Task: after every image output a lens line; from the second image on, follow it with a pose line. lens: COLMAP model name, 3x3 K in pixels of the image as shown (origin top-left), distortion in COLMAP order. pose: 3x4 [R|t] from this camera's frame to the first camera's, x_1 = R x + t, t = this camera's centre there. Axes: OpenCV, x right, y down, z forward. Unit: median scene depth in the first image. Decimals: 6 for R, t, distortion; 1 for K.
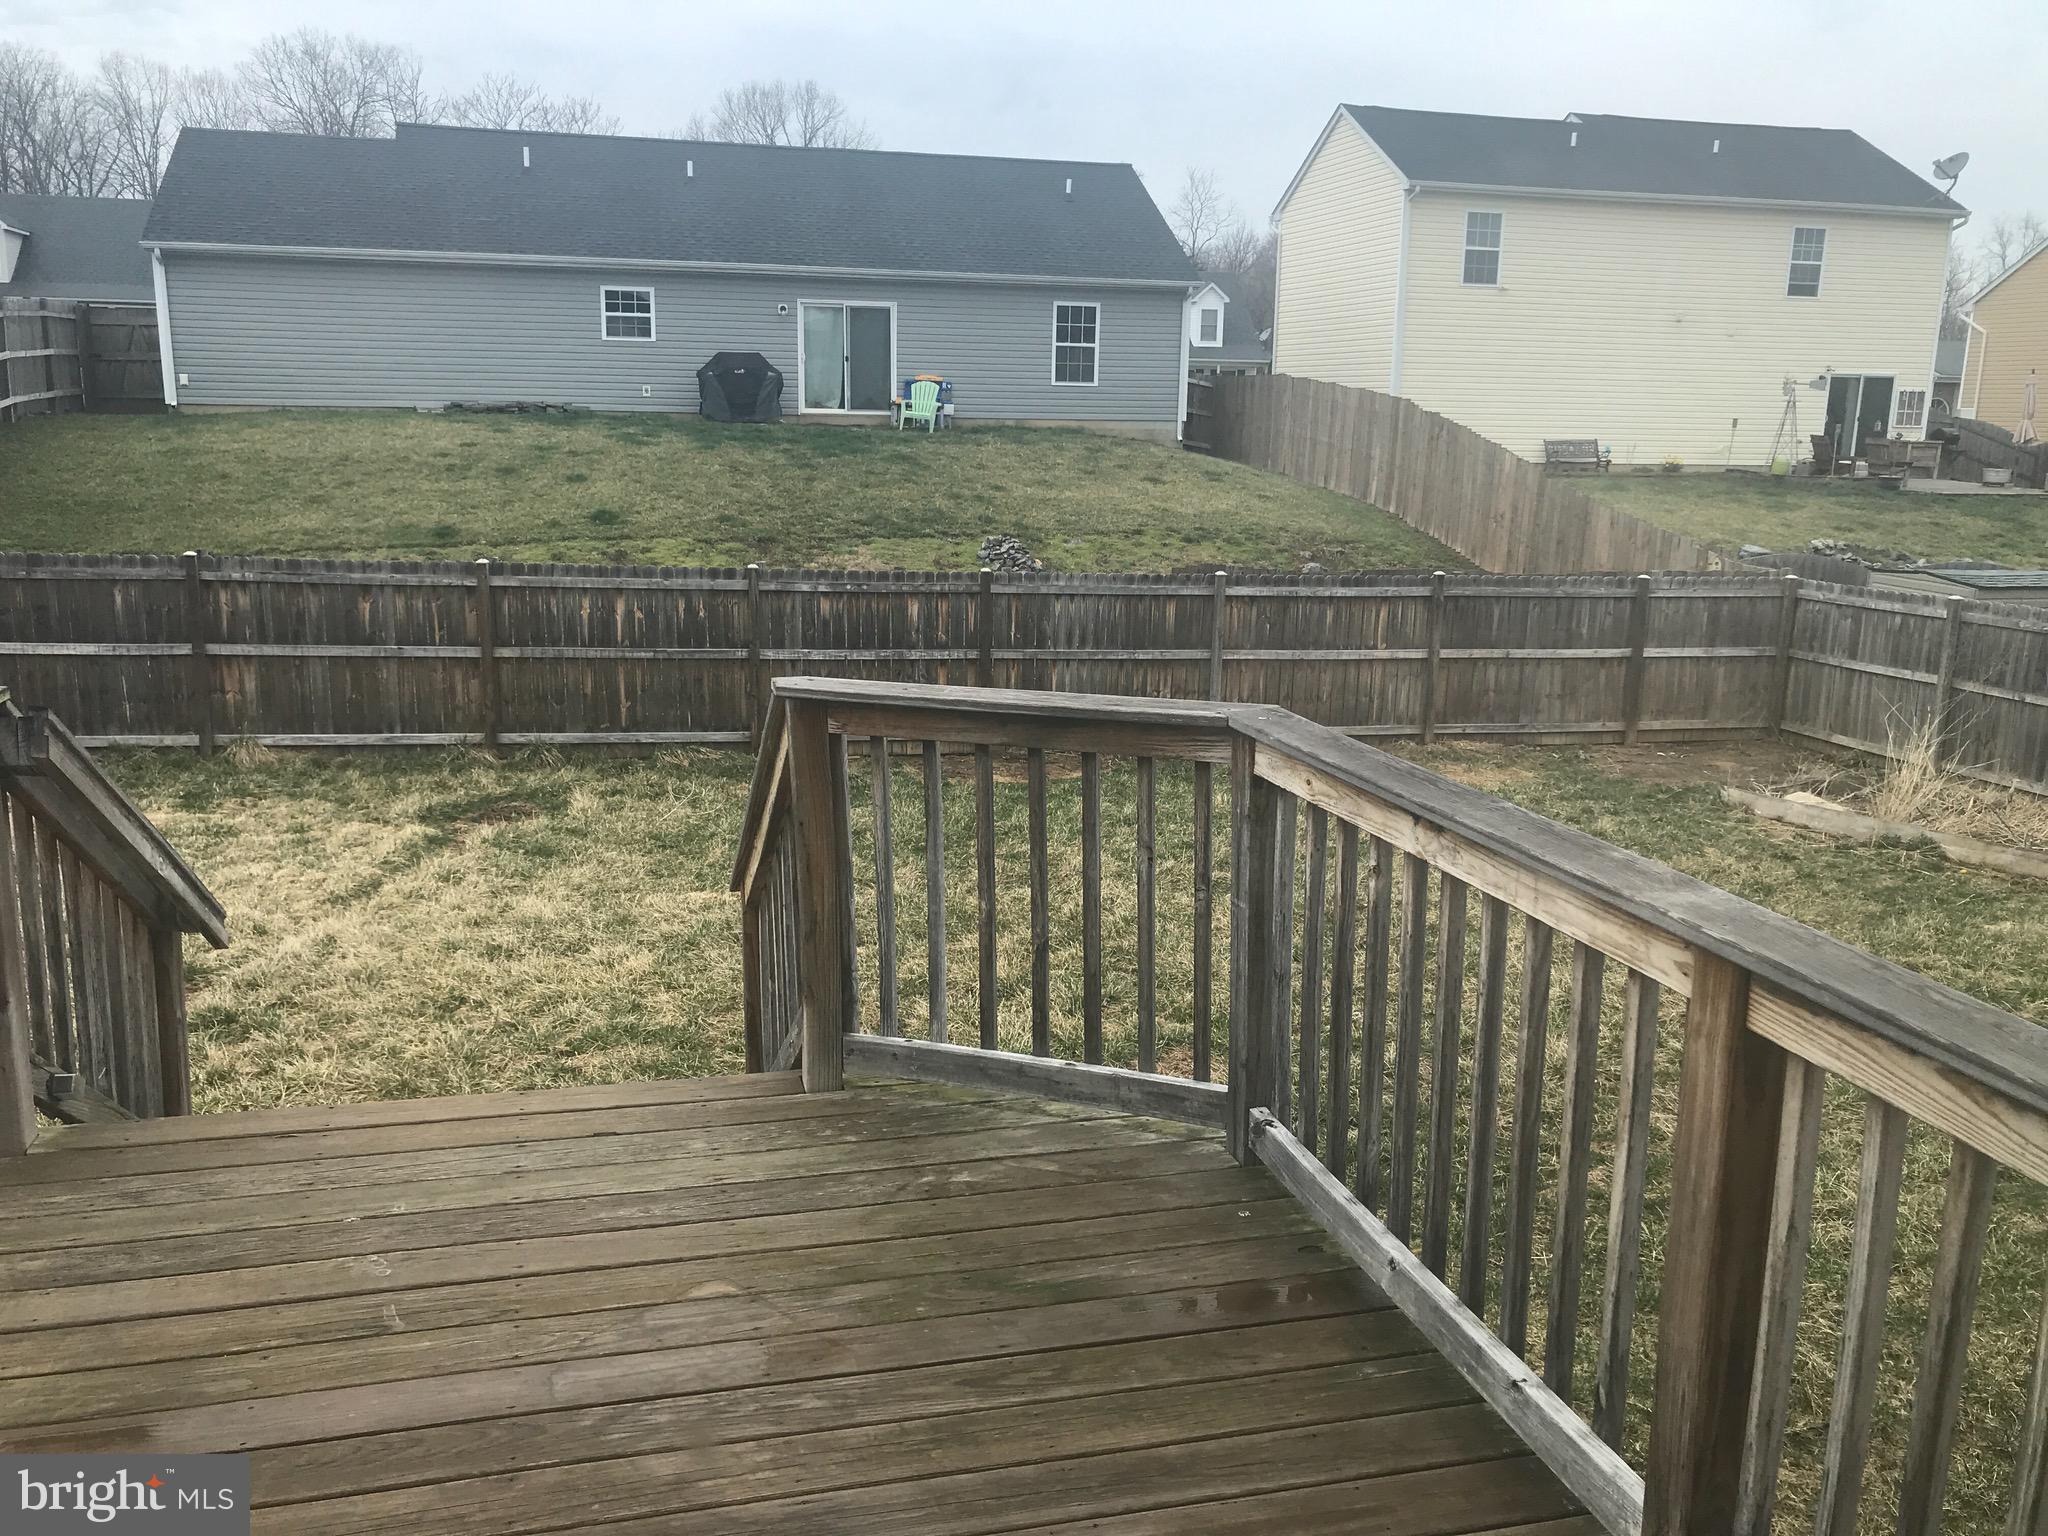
lens RADIAL K [[1713.5, 0, 1018.2], [0, 1713.5, 764.7], [0, 0, 1]] dist [-0.002690, 0.019959]
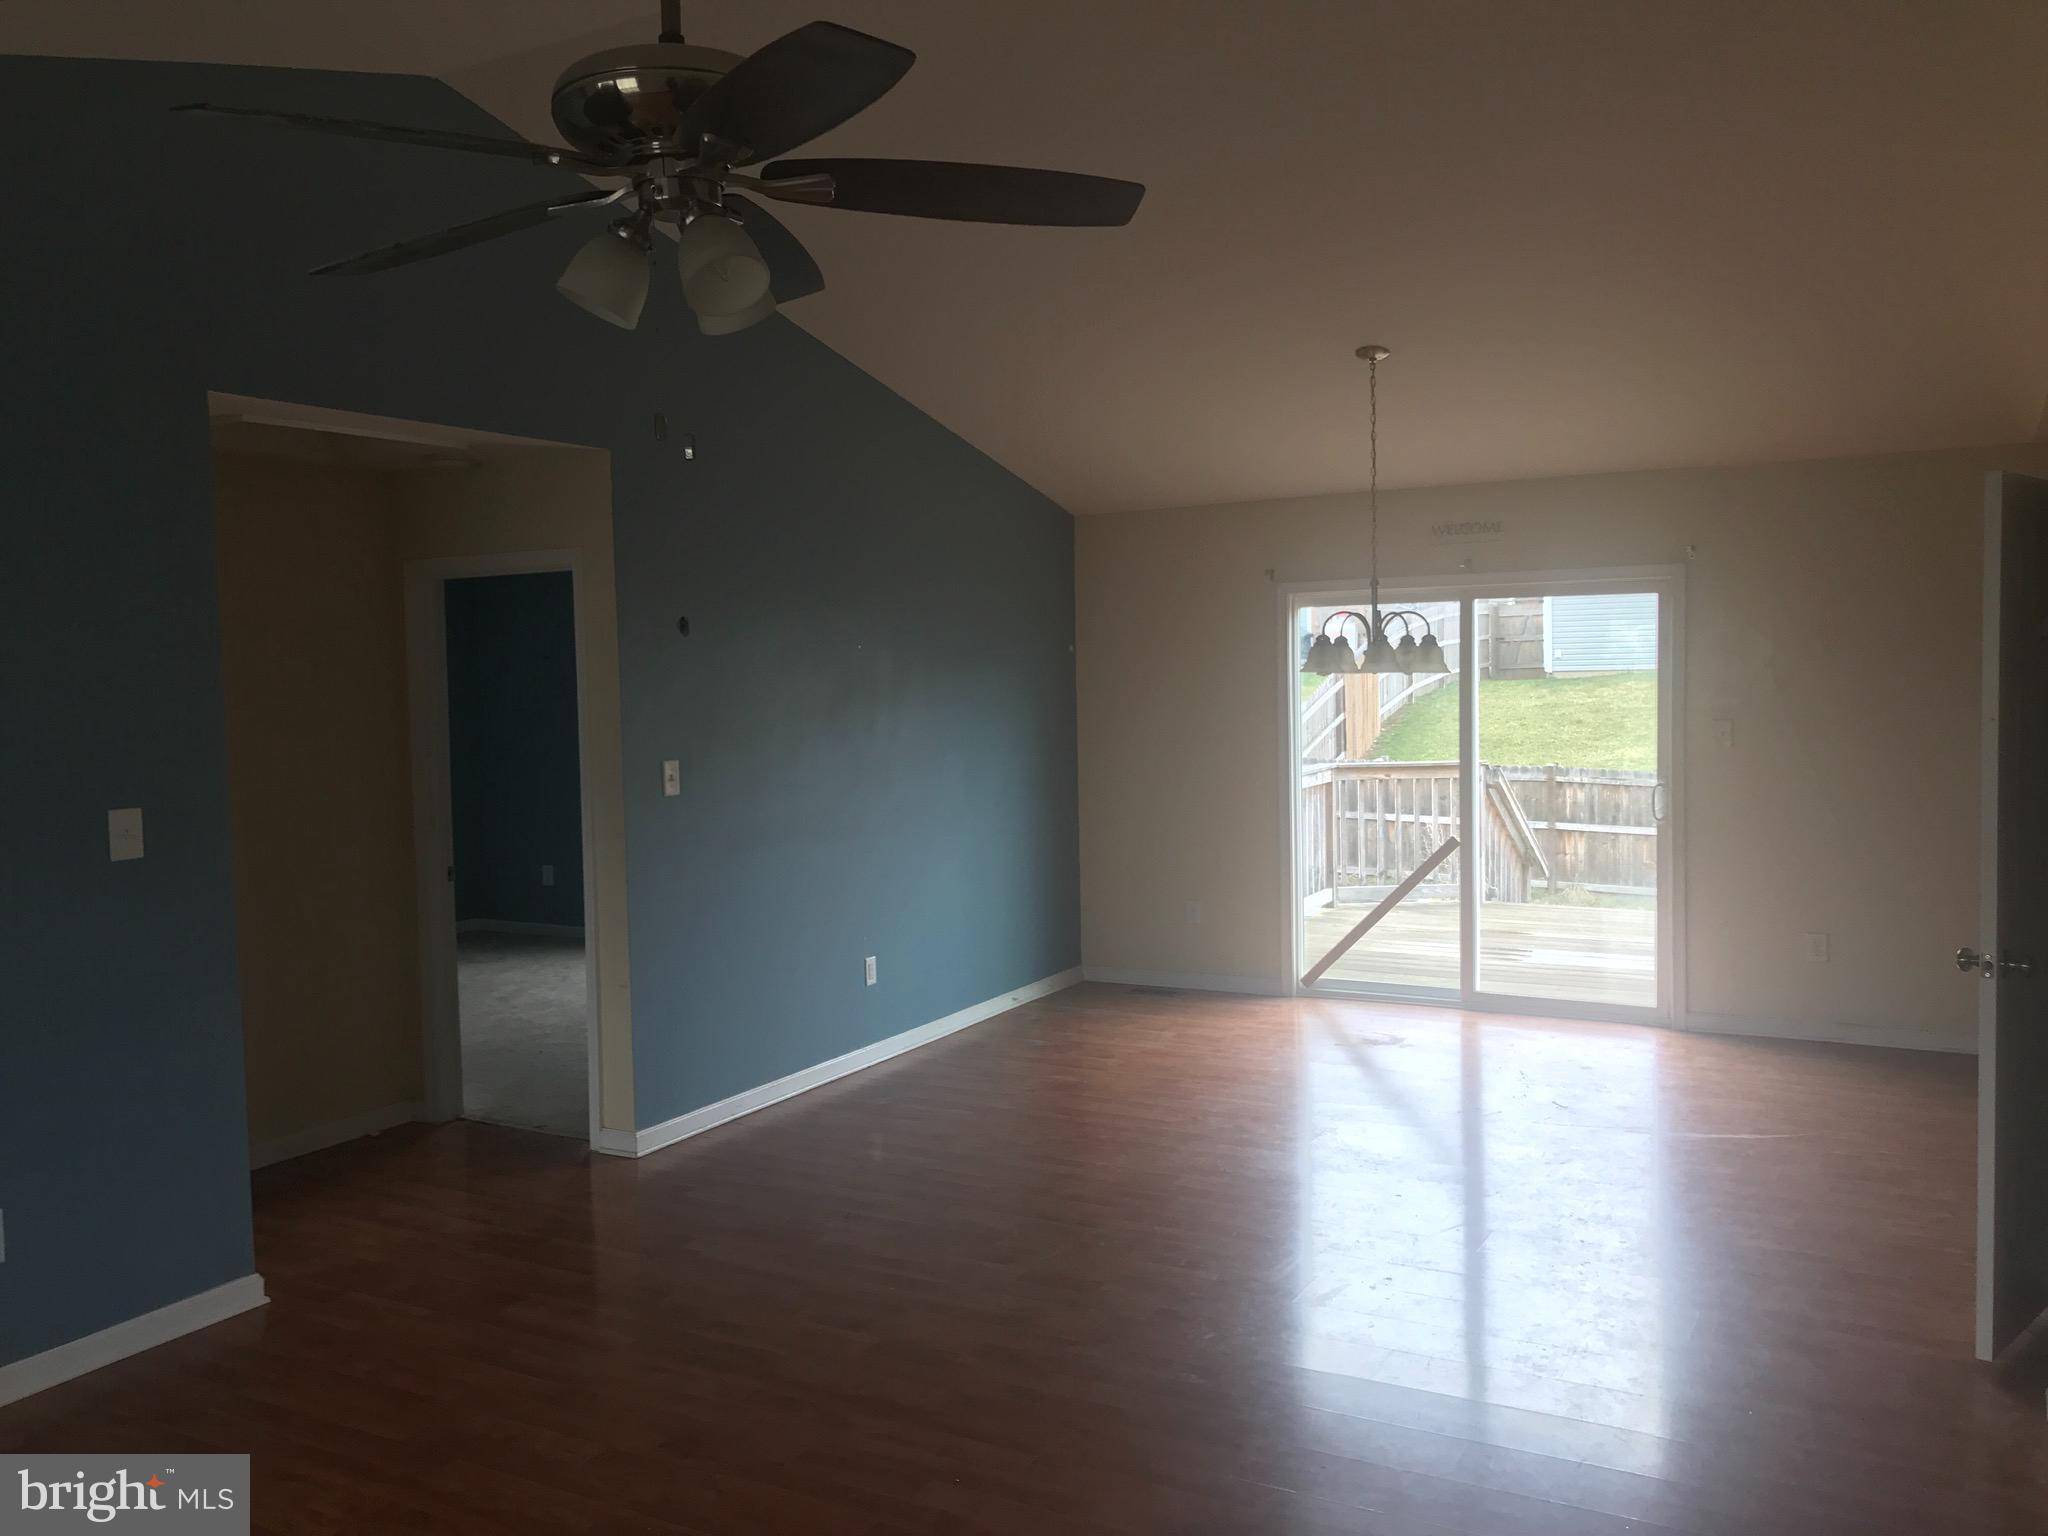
lens RADIAL K [[1713.5, 0, 1017.3], [0, 1713.5, 764.4], [0, 0, 1]] dist [-0.002690, 0.019959]
pose [[0.730423, 0.002749, -0.682990, 0.107595], [-0.104875, 0.988584, -0.108179, 0.045209], [0.674895, 0.150644, 0.722373, -0.214801]]
